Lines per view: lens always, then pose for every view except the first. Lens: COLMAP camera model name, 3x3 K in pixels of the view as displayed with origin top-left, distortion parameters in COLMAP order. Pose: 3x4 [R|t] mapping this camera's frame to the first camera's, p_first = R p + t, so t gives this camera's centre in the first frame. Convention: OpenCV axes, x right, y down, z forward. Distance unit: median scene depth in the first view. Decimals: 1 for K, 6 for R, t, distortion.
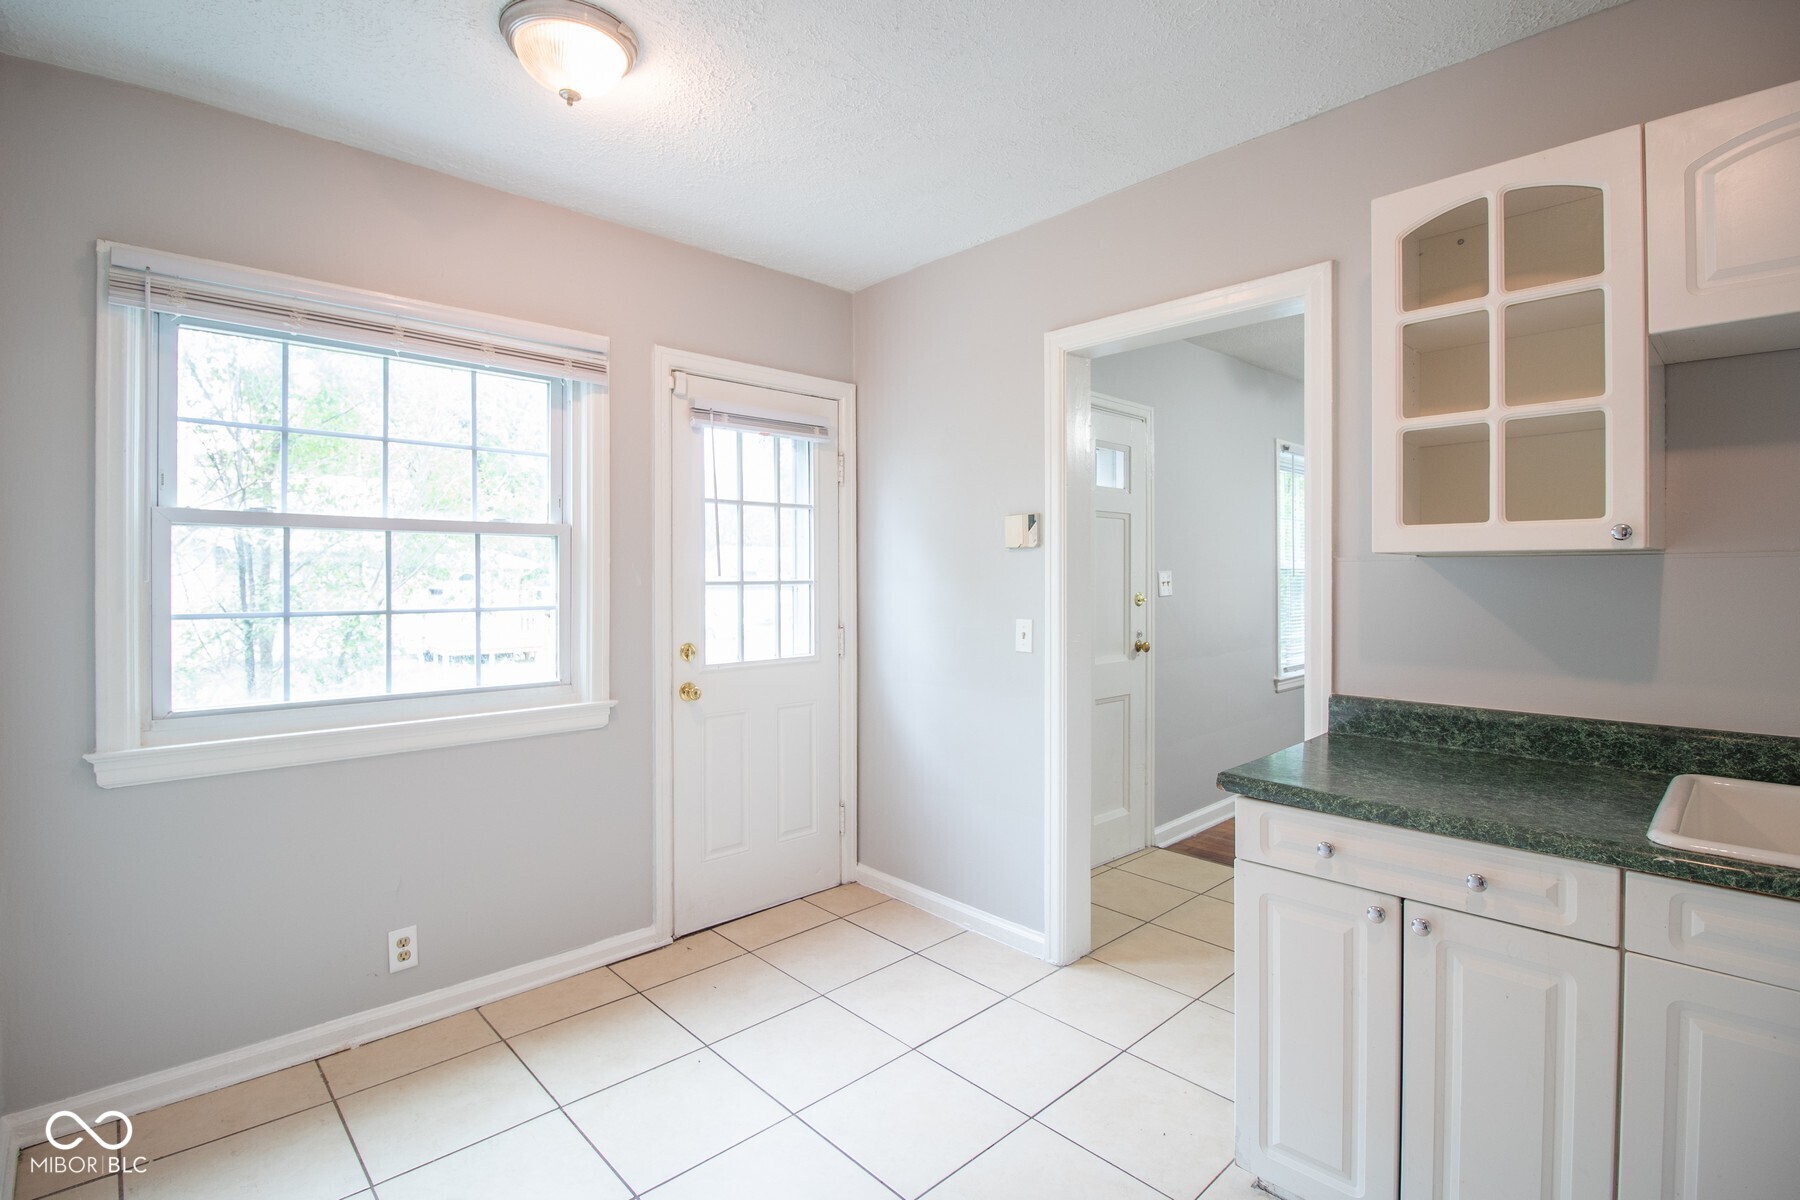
lens RADIAL K [[850.3, 0, 926.2], [0, 850.3, 597.4], [0, 0, 1]] dist [-0.000784, -0.011688]
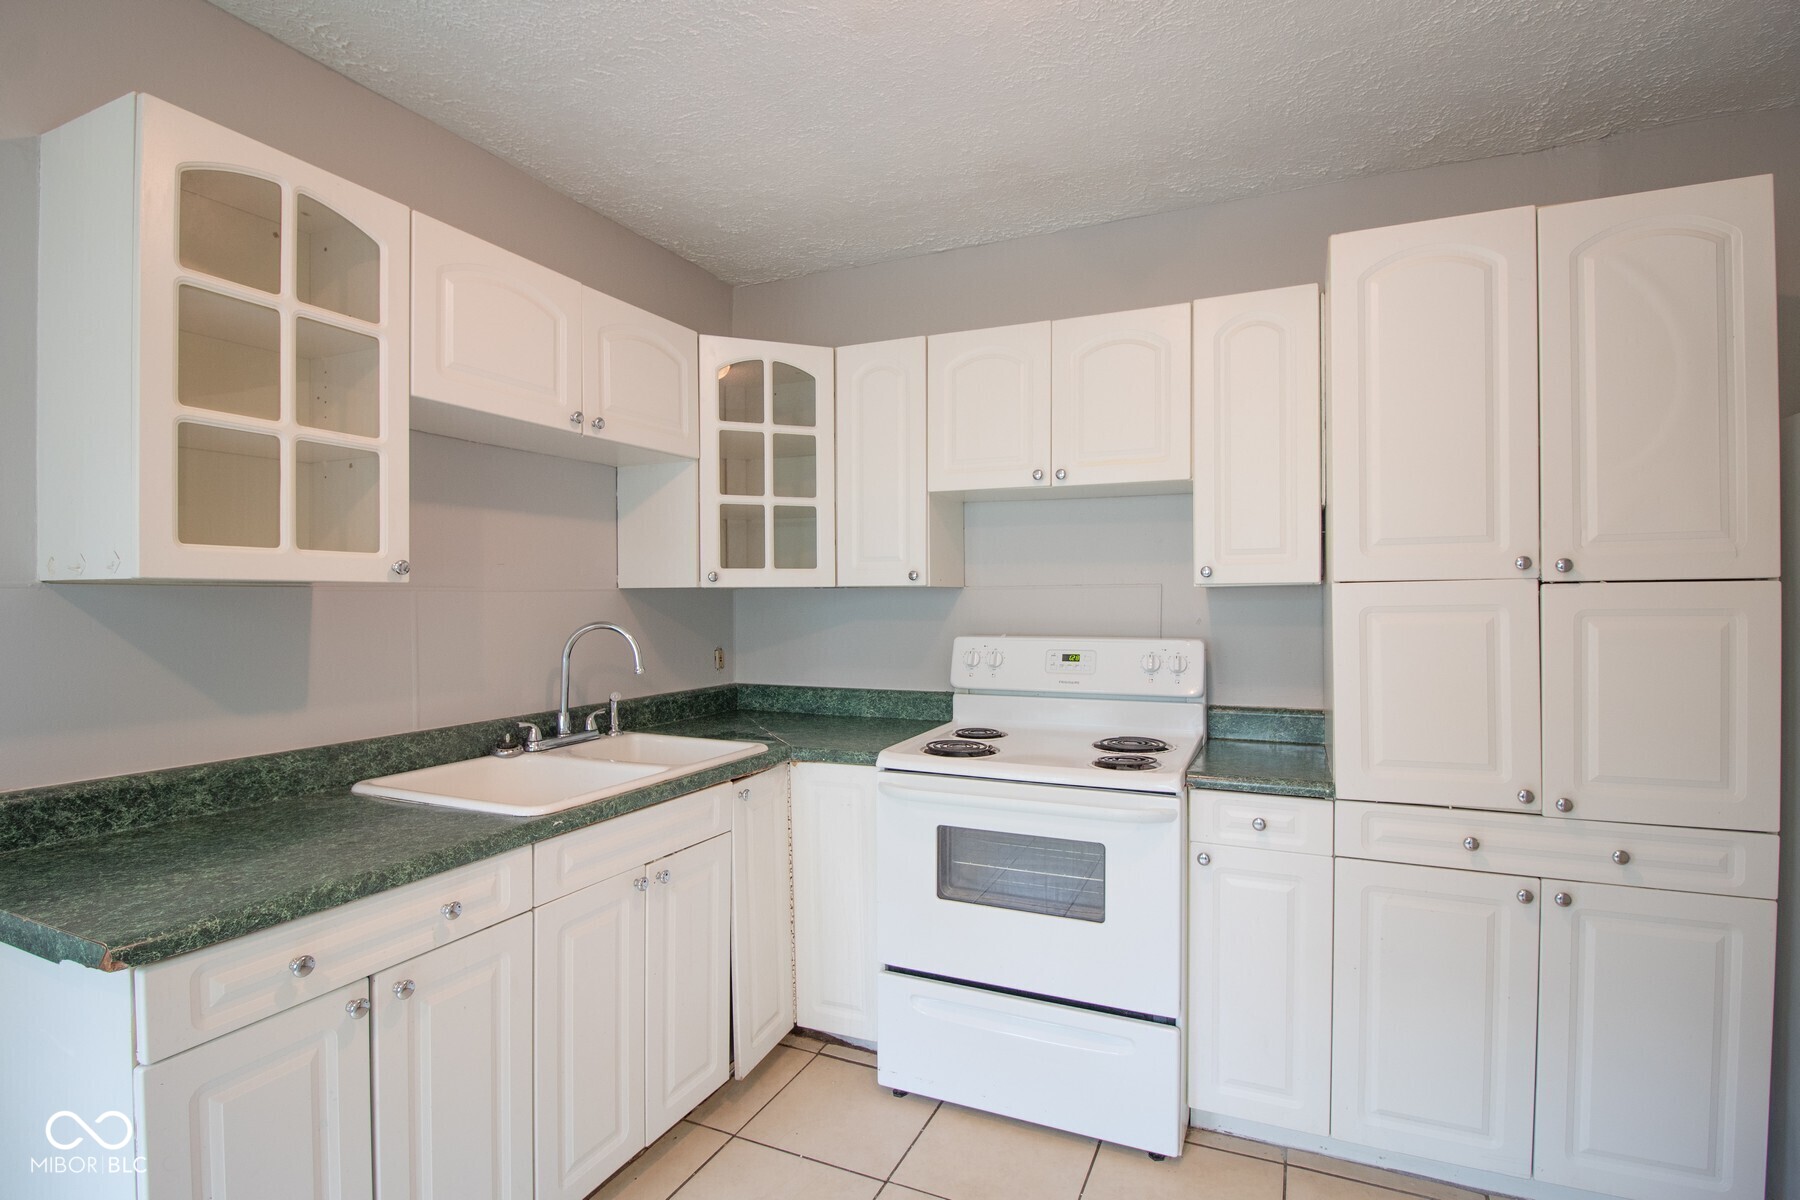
lens RADIAL K [[850.3, 0, 926.2], [0, 850.3, 597.4], [0, 0, 1]] dist [-0.000784, -0.011688]
pose [[-0.371423, 0.003203, 0.928458, -0.394050], [0.024306, 0.999685, 0.006274, -0.023730], [-0.928146, 0.024897, -0.371384, 0.659942]]
